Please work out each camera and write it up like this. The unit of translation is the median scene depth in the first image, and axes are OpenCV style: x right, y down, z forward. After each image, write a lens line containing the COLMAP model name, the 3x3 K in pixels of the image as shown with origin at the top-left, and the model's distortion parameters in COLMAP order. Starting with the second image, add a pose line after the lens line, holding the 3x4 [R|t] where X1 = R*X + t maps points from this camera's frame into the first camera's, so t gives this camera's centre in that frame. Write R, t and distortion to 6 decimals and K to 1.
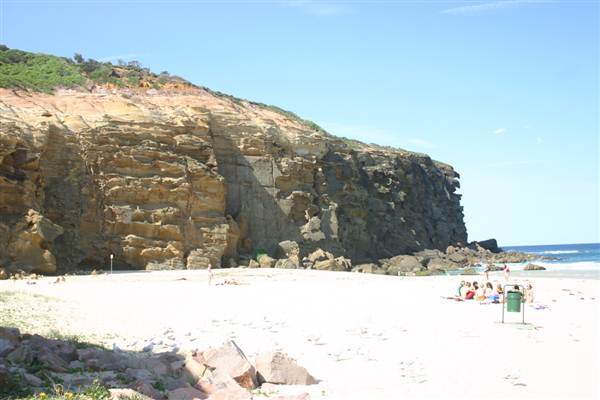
lens RADIAL K [[749.4, 0, 300.6], [0, 749.4, 196.4], [0, 0, 1]] dist [0.017730, 0.000000]
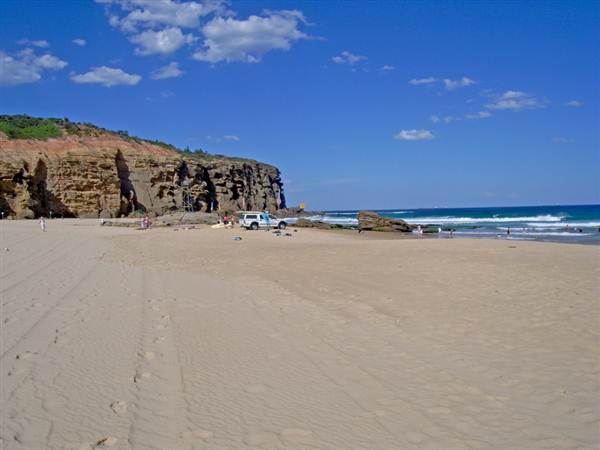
lens RADIAL K [[530.6, 0, 304.6], [0, 530.6, 207.4], [0, 0, 1]] dist [-0.074568, 0.059970]
pose [[0.999412, 0.006924, 0.033581, 0.381767], [-0.008959, 0.998107, 0.060852, -0.038476], [-0.033096, -0.061118, 0.997582, -0.589141]]
